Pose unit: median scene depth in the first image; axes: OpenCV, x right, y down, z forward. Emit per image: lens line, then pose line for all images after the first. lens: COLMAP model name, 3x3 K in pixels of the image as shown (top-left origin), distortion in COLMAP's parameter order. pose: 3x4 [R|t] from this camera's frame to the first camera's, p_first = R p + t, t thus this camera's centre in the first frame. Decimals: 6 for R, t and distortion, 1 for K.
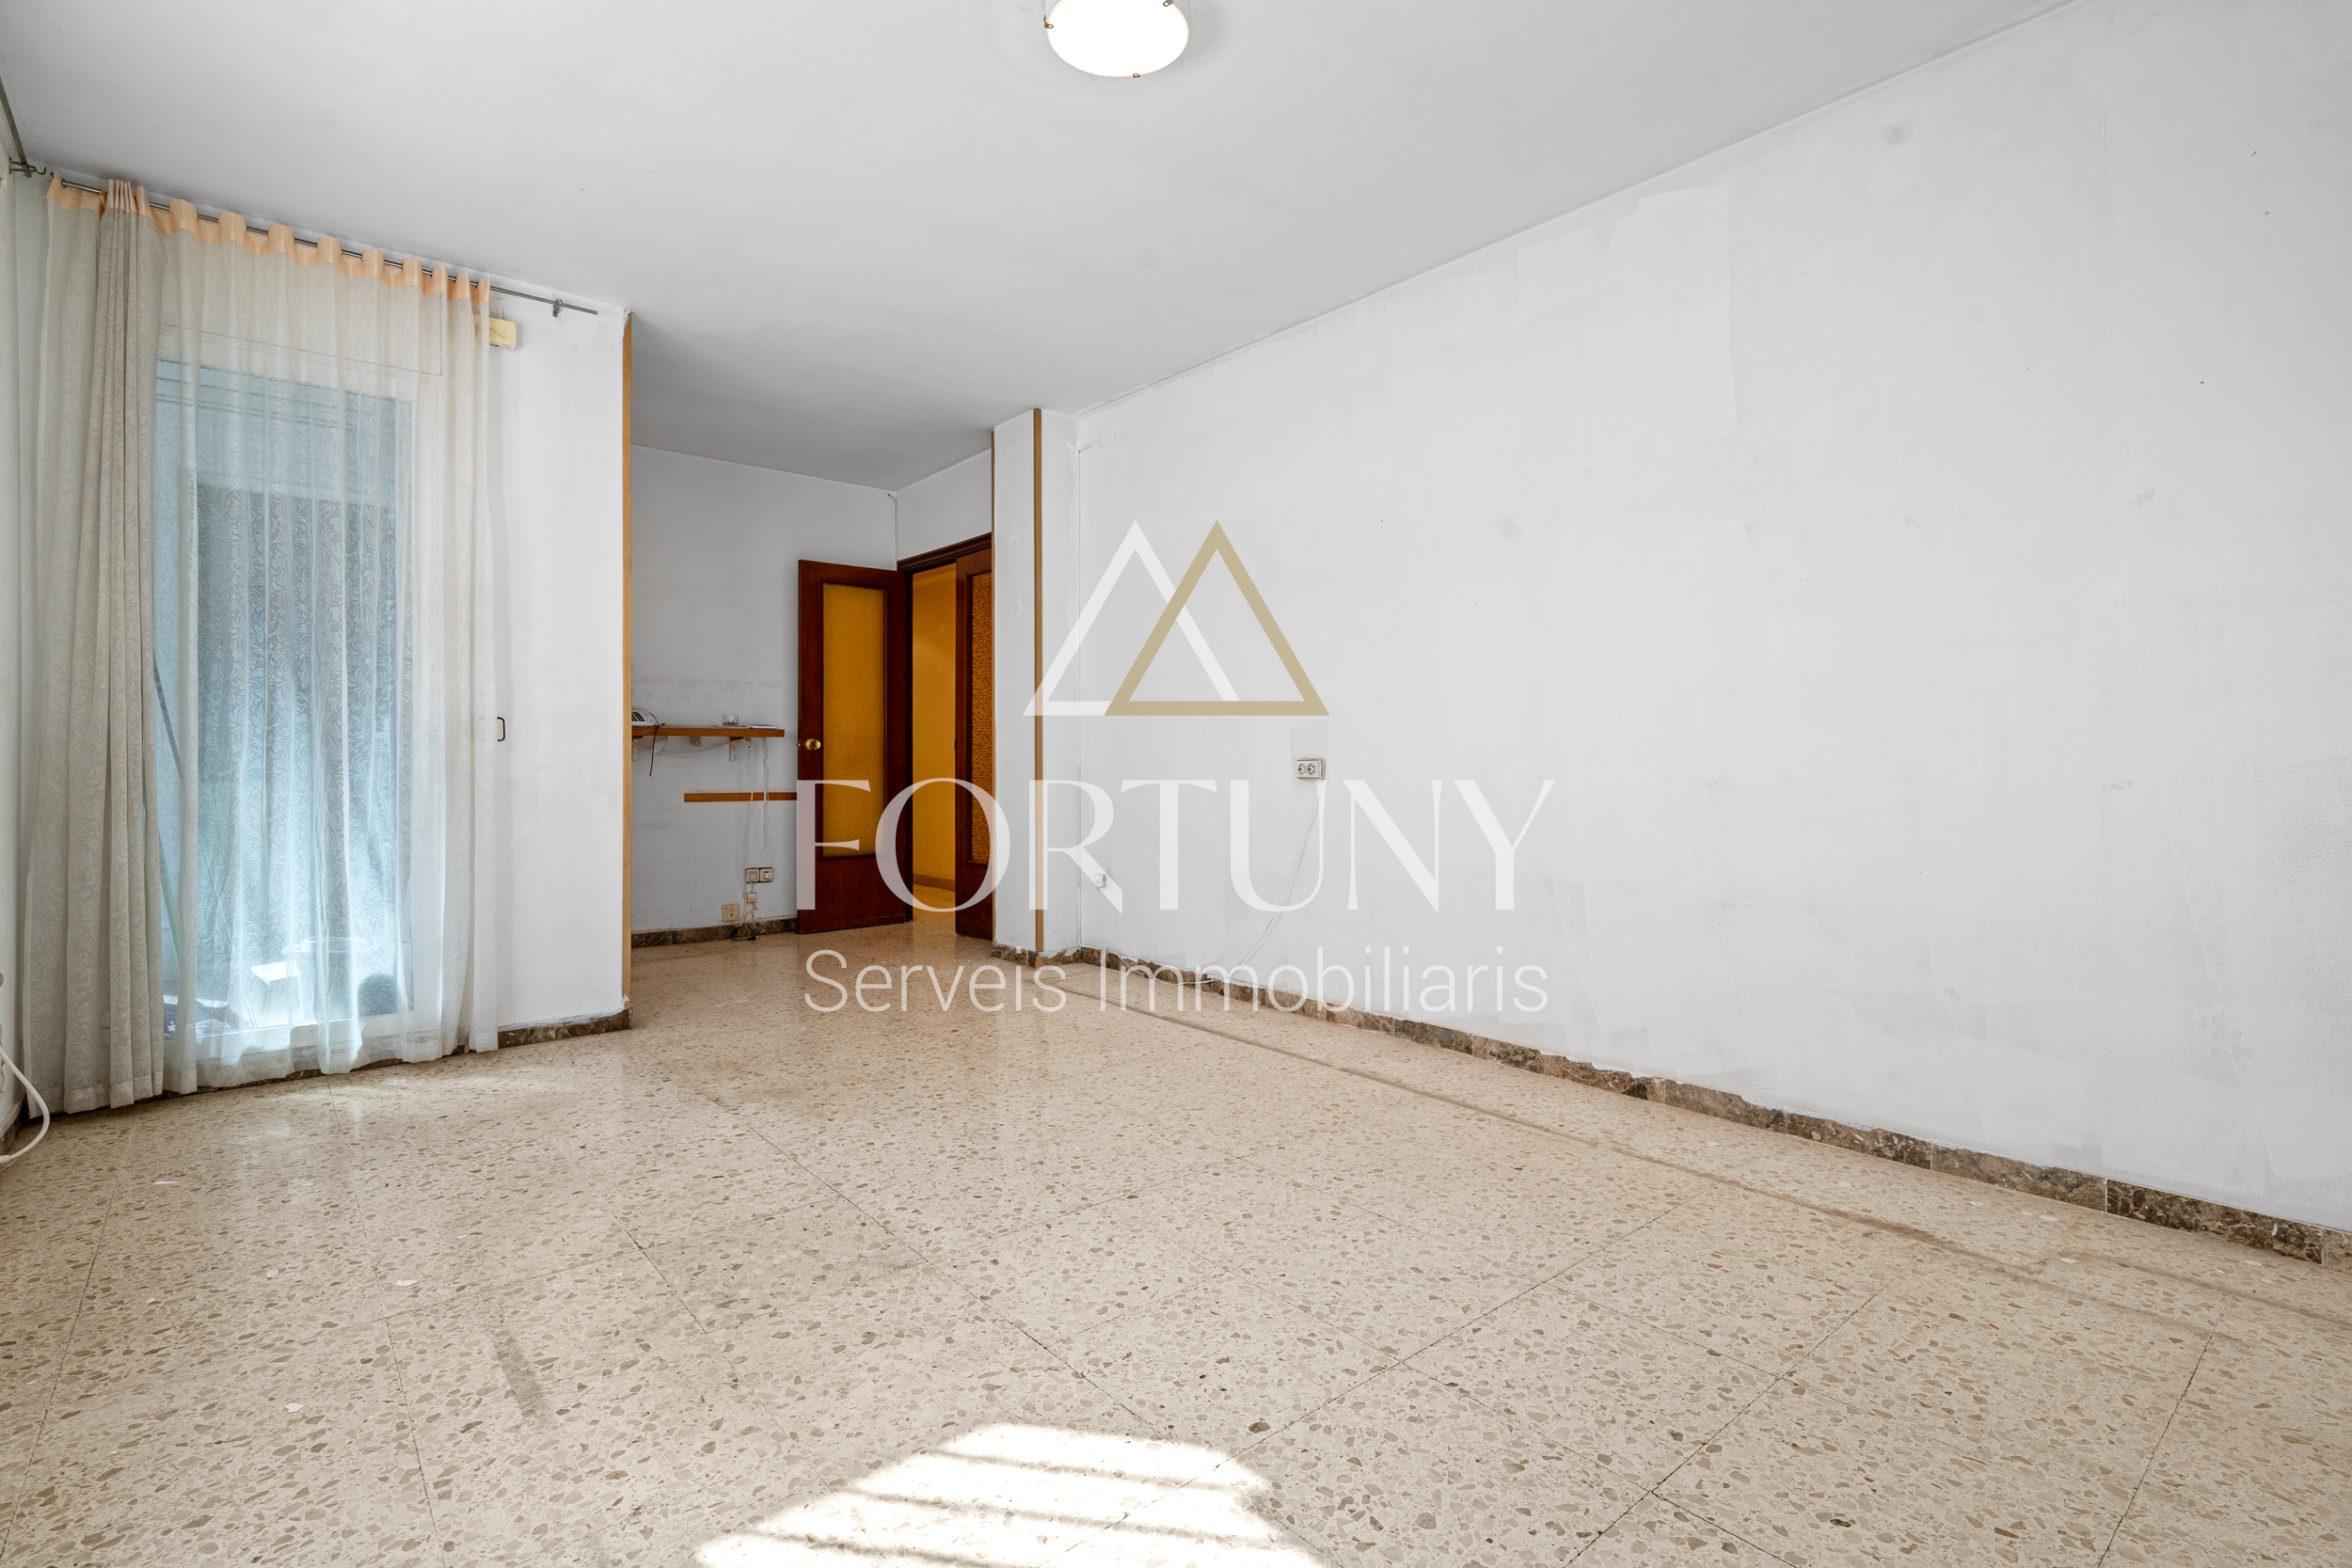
lens RADIAL K [[1109.3, 0, 1180.1], [0, 1109.3, 764.3], [0, 0, 1]] dist [0.000737, -0.000203]
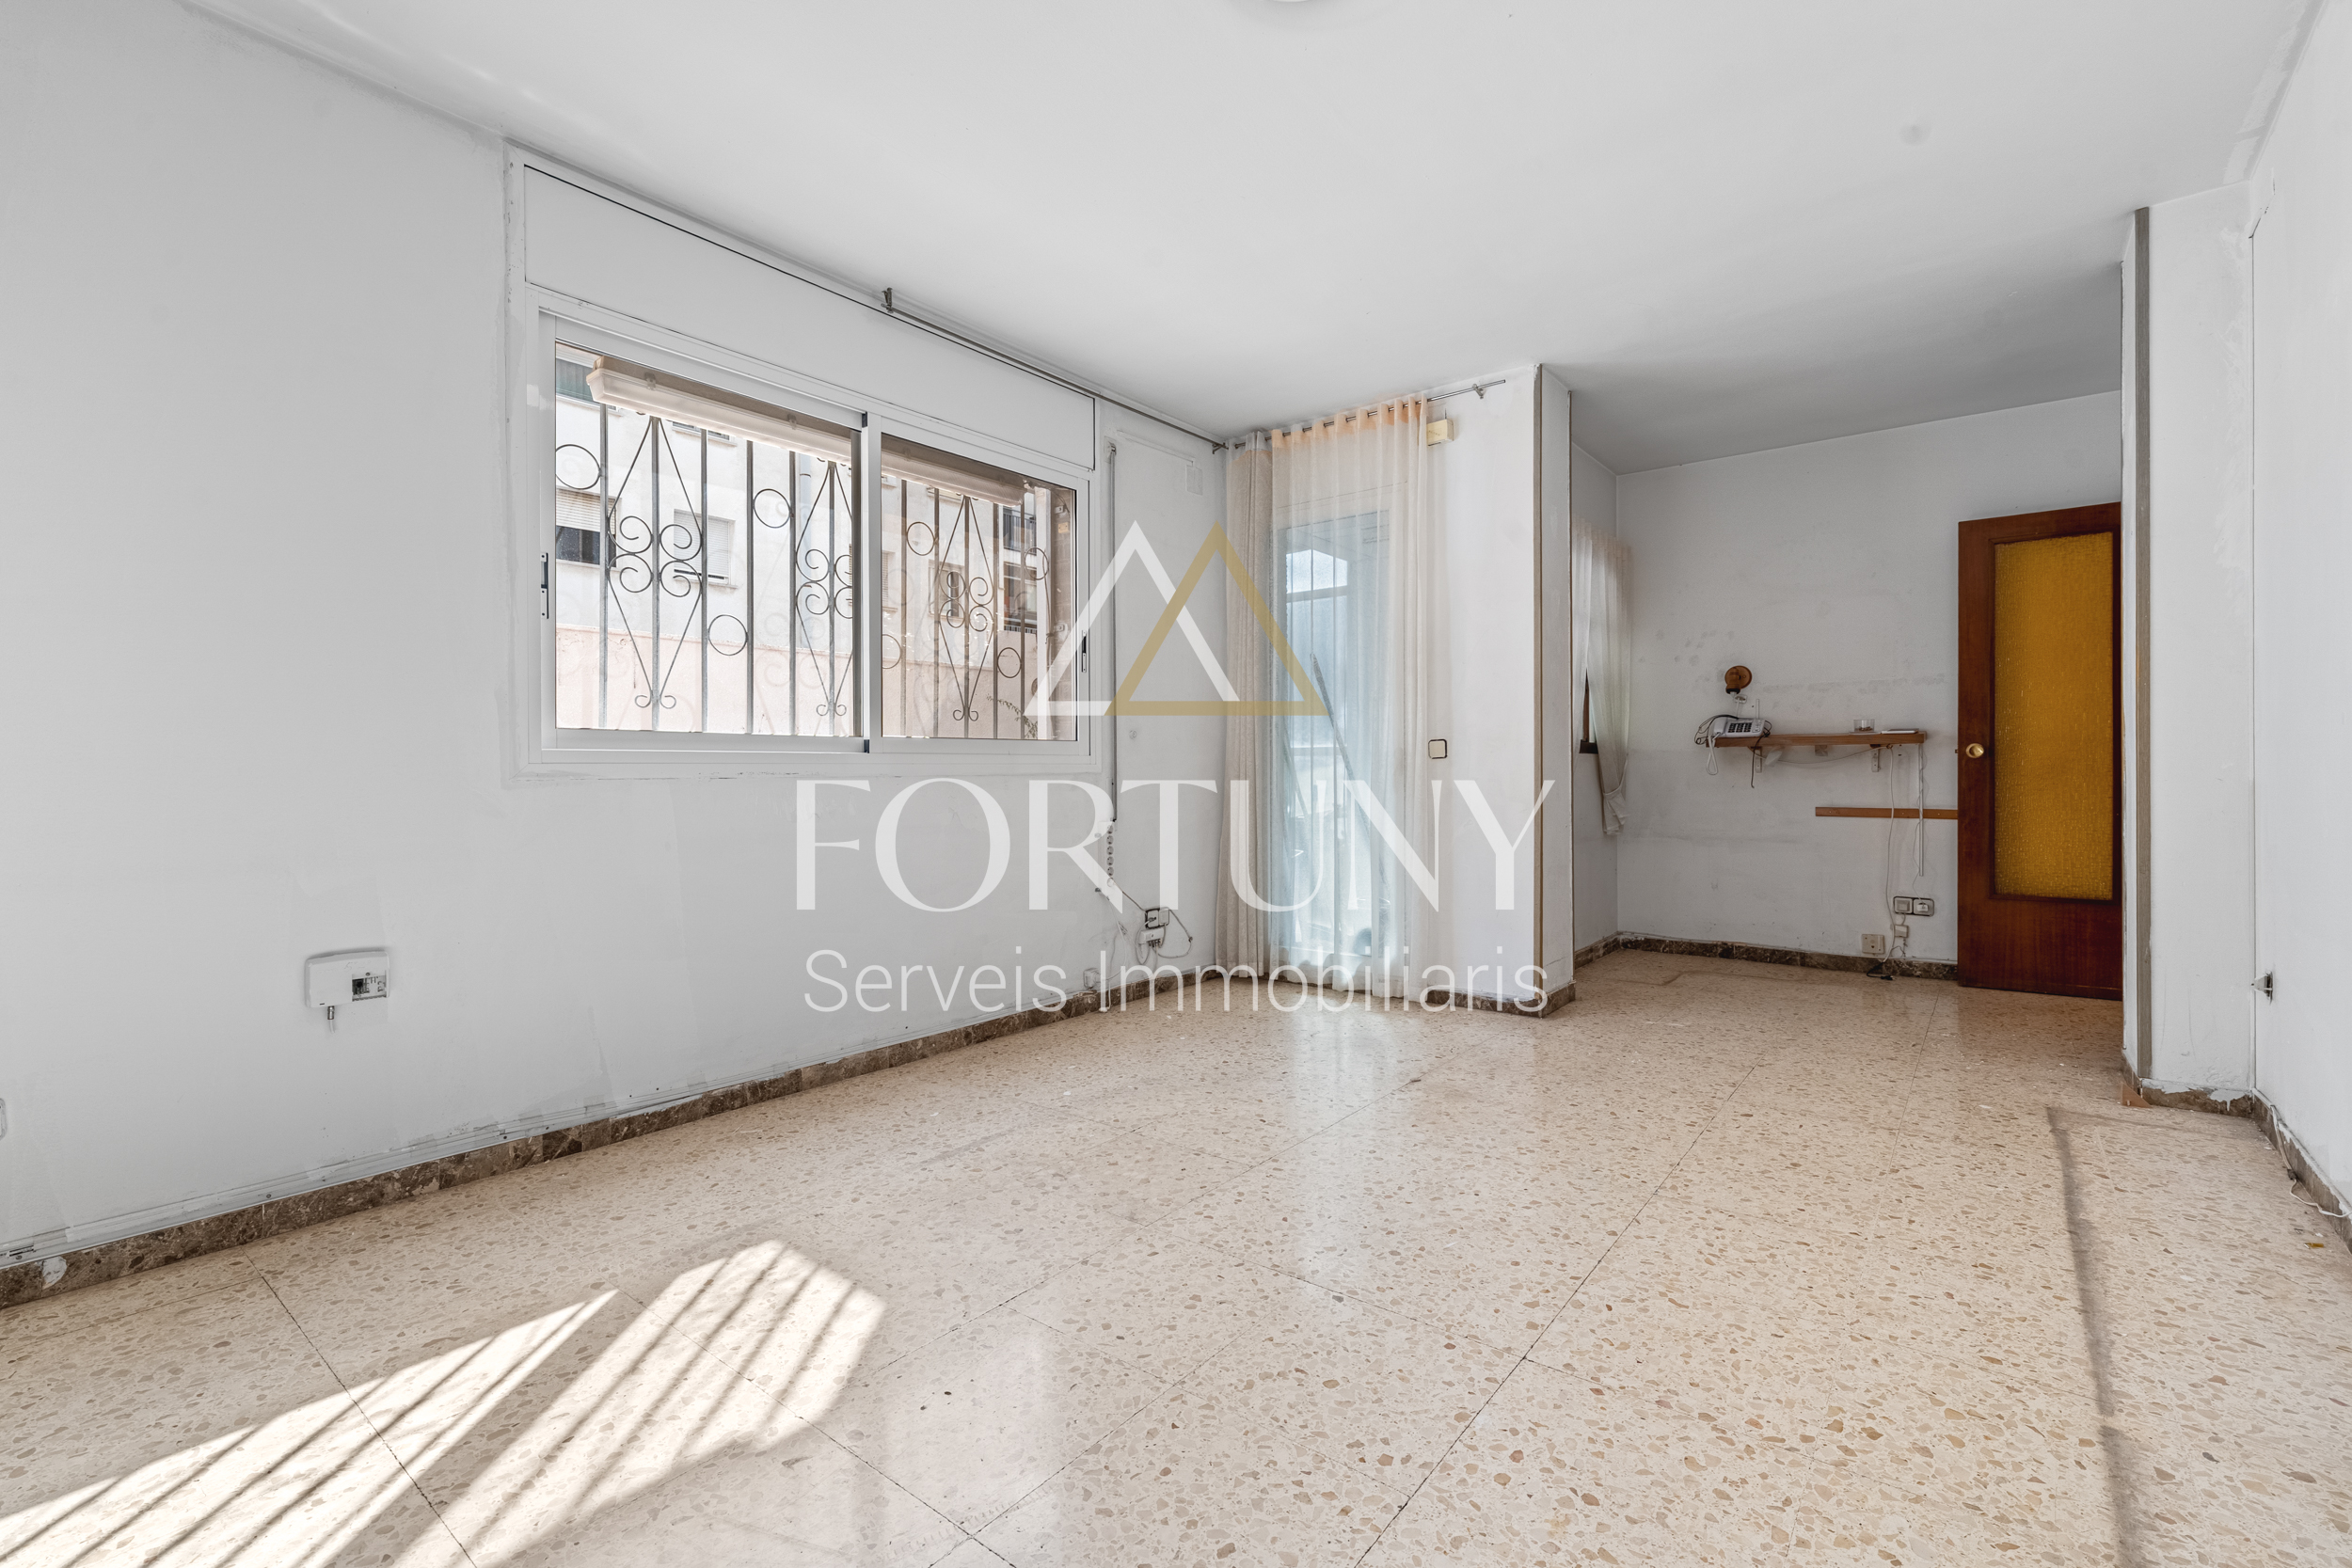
lens RADIAL K [[1014.1, 0, 1163.1], [0, 1014.1, 770.8], [0, 0, 1]] dist [0.000260, -0.000280]
pose [[0.187214, -0.002682, -0.982315, 0.549656], [0.001858, 0.999995, -0.002376, -0.005553], [0.982317, -0.001380, 0.187219, 0.583080]]
